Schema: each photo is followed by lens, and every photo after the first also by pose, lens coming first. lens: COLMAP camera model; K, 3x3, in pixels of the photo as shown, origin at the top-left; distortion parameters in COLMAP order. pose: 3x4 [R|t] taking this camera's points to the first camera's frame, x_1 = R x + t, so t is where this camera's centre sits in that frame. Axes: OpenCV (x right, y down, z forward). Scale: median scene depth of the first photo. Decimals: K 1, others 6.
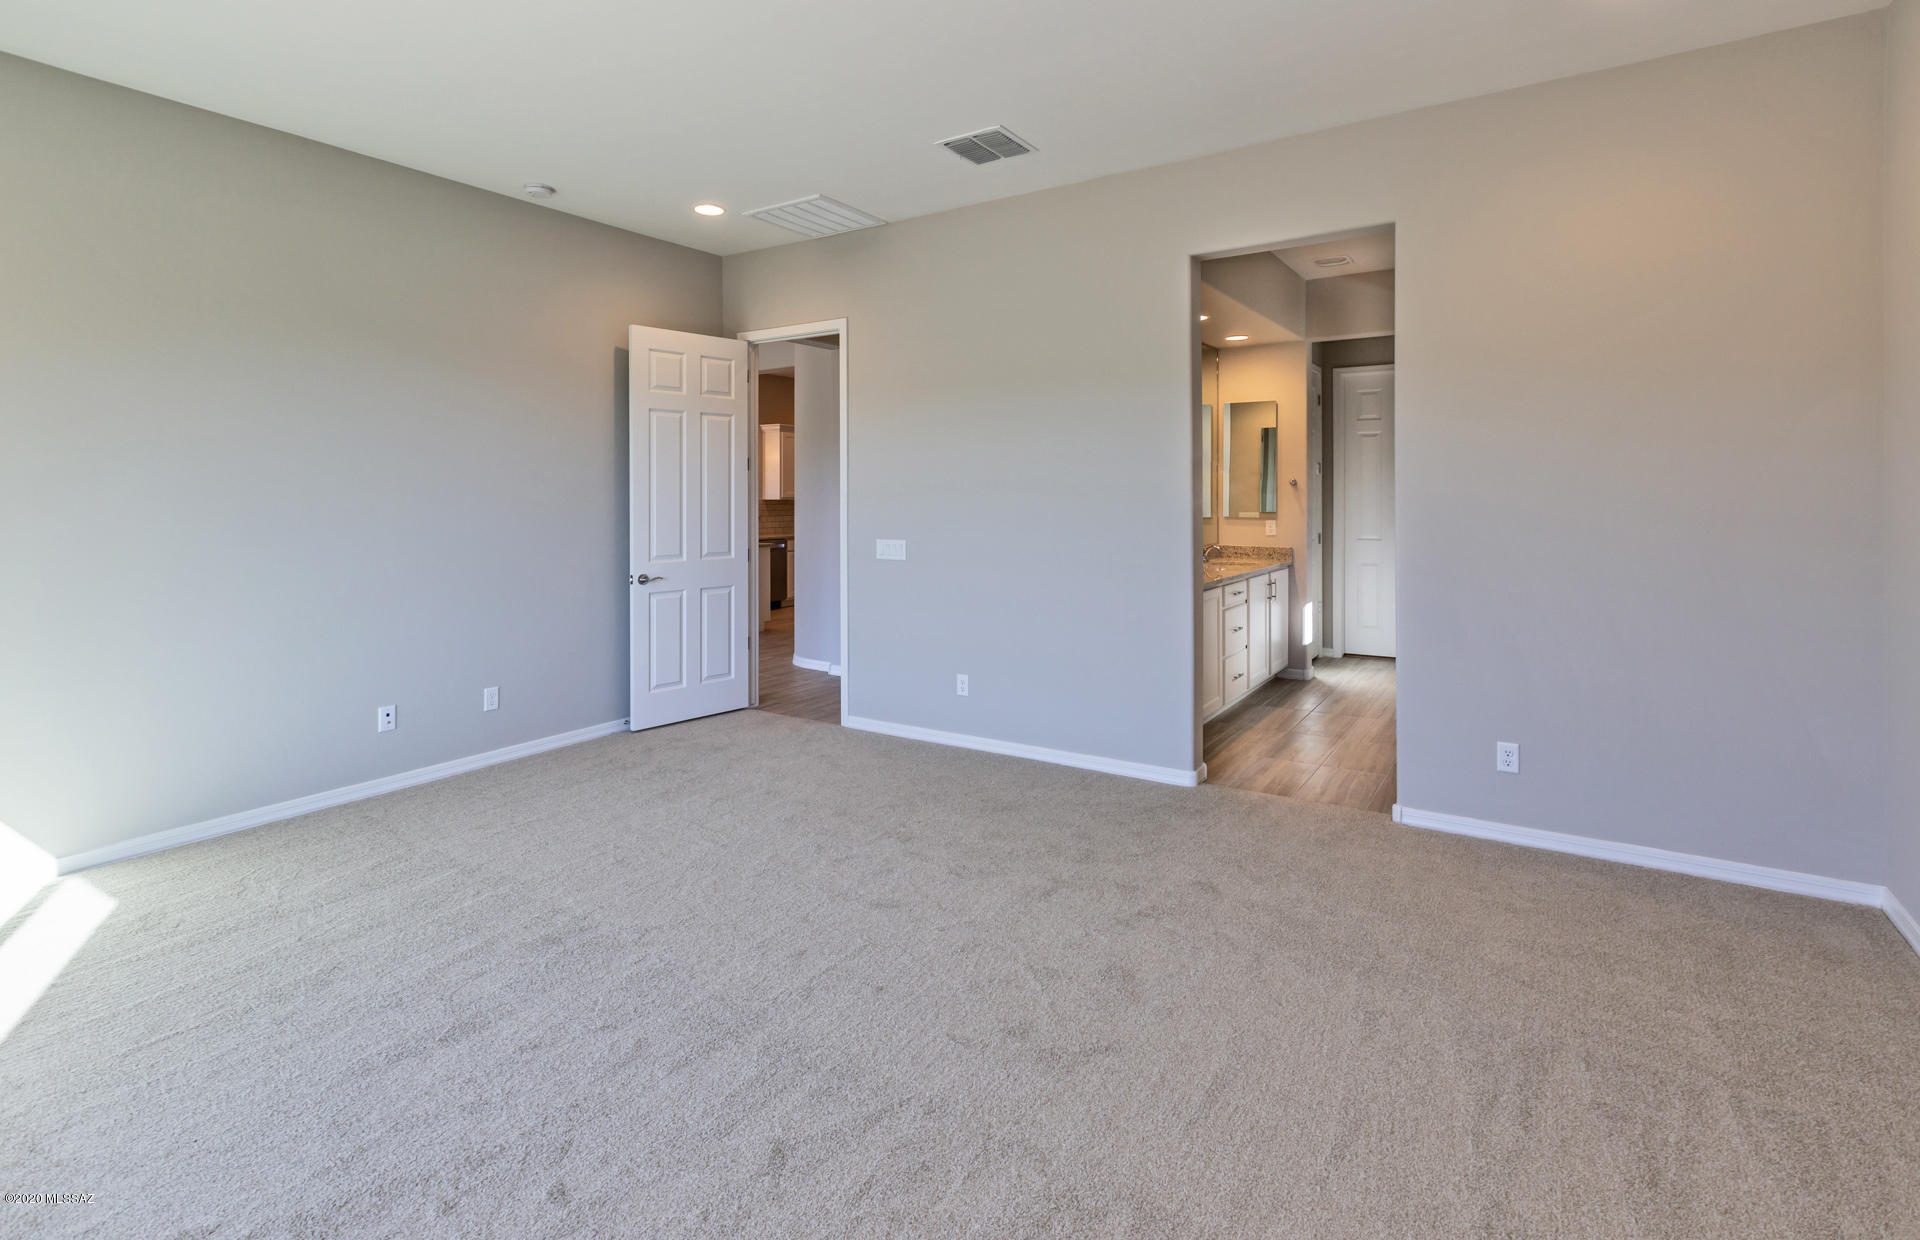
lens RADIAL K [[889.5, 0, 957.8], [0, 889.5, 619.7], [0, 0, 1]] dist [0.006712, -0.001702]
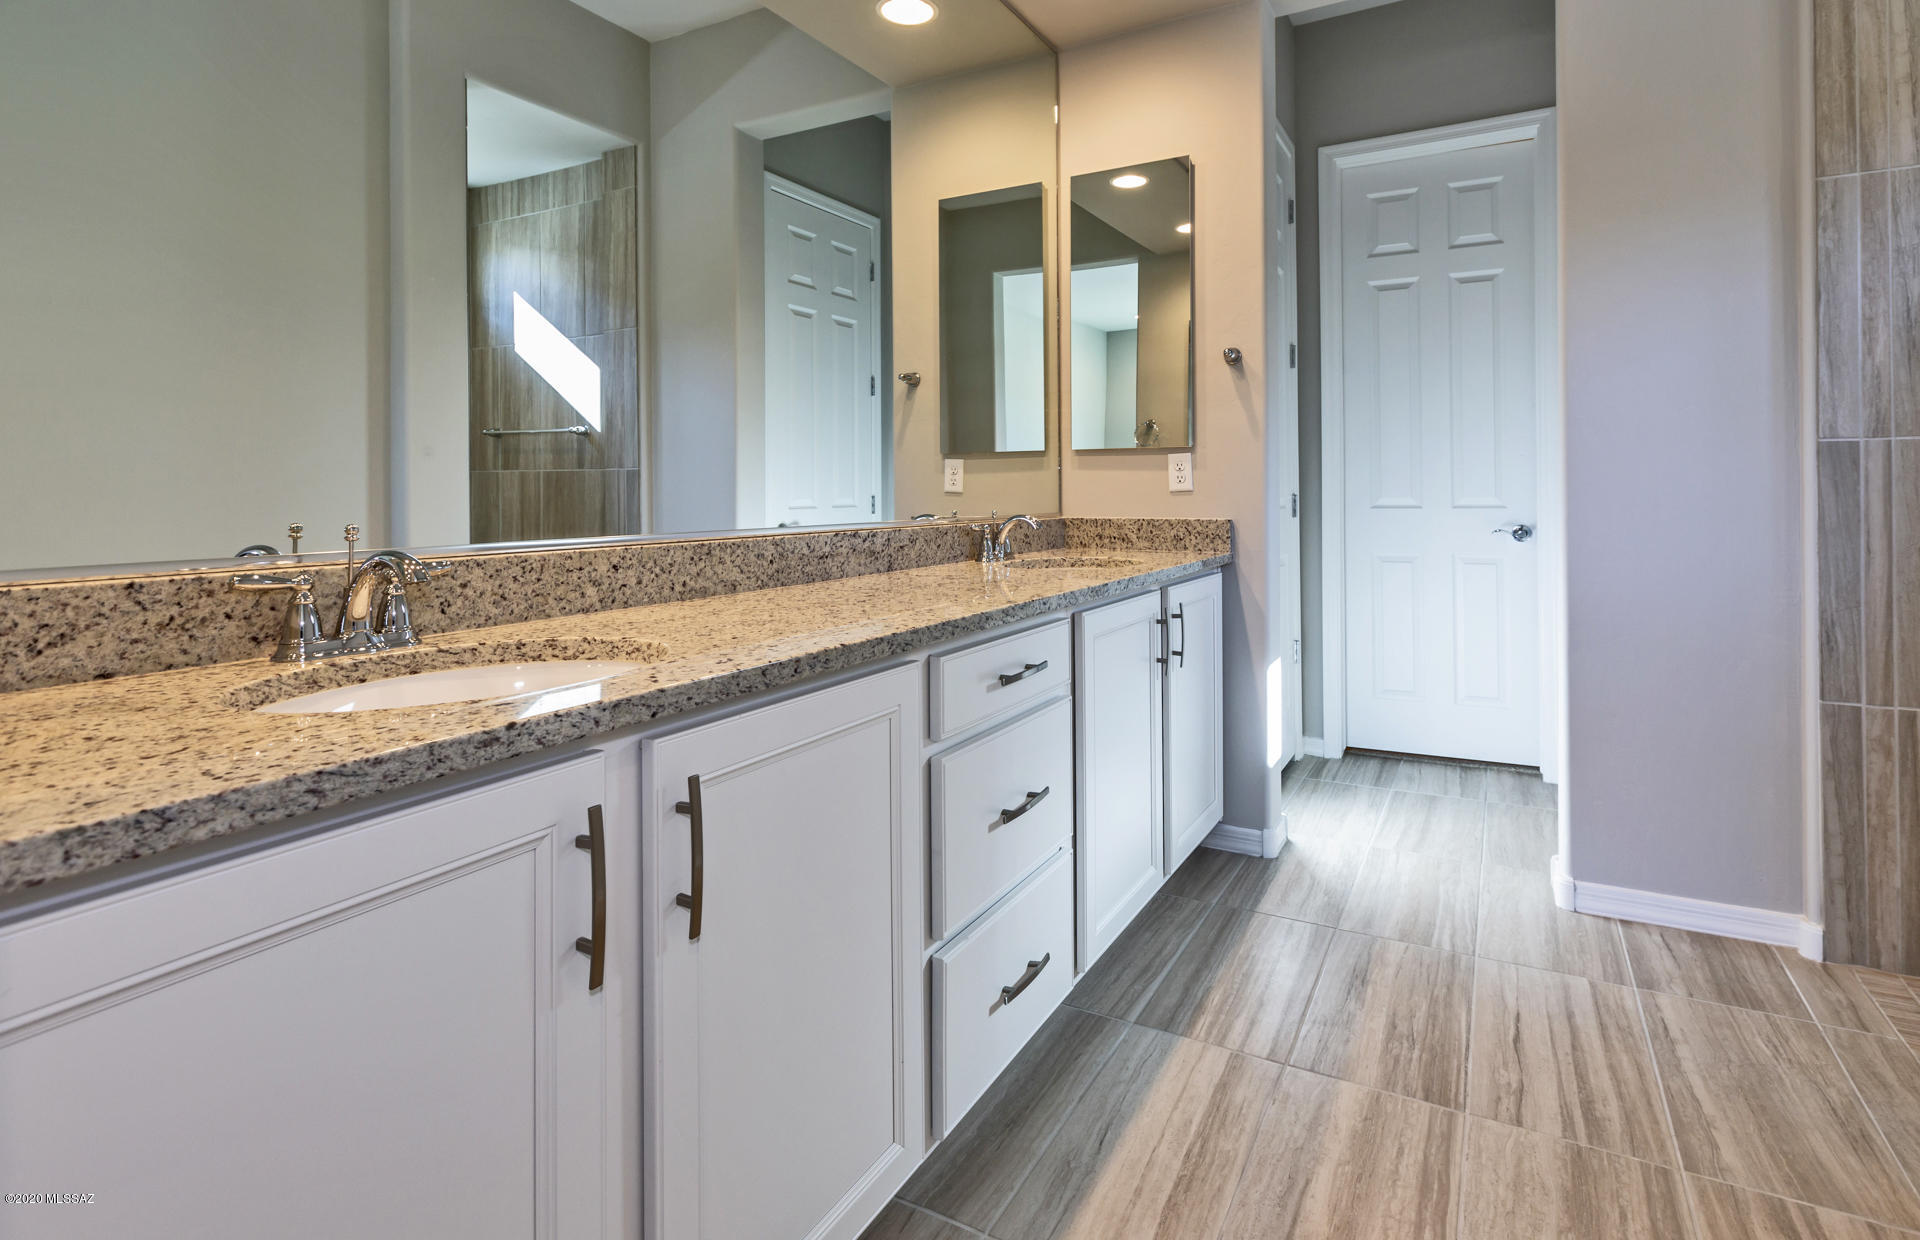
lens RADIAL K [[889.5, 0, 961.8], [0, 889.5, 617.1], [0, 0, 1]] dist [0.006712, -0.001702]
pose [[0.999033, -0.010755, 0.042637, 0.236464], [0.010746, 0.999942, 0.000447, -0.038853], [-0.042639, 0.000012, 0.999091, 0.604794]]
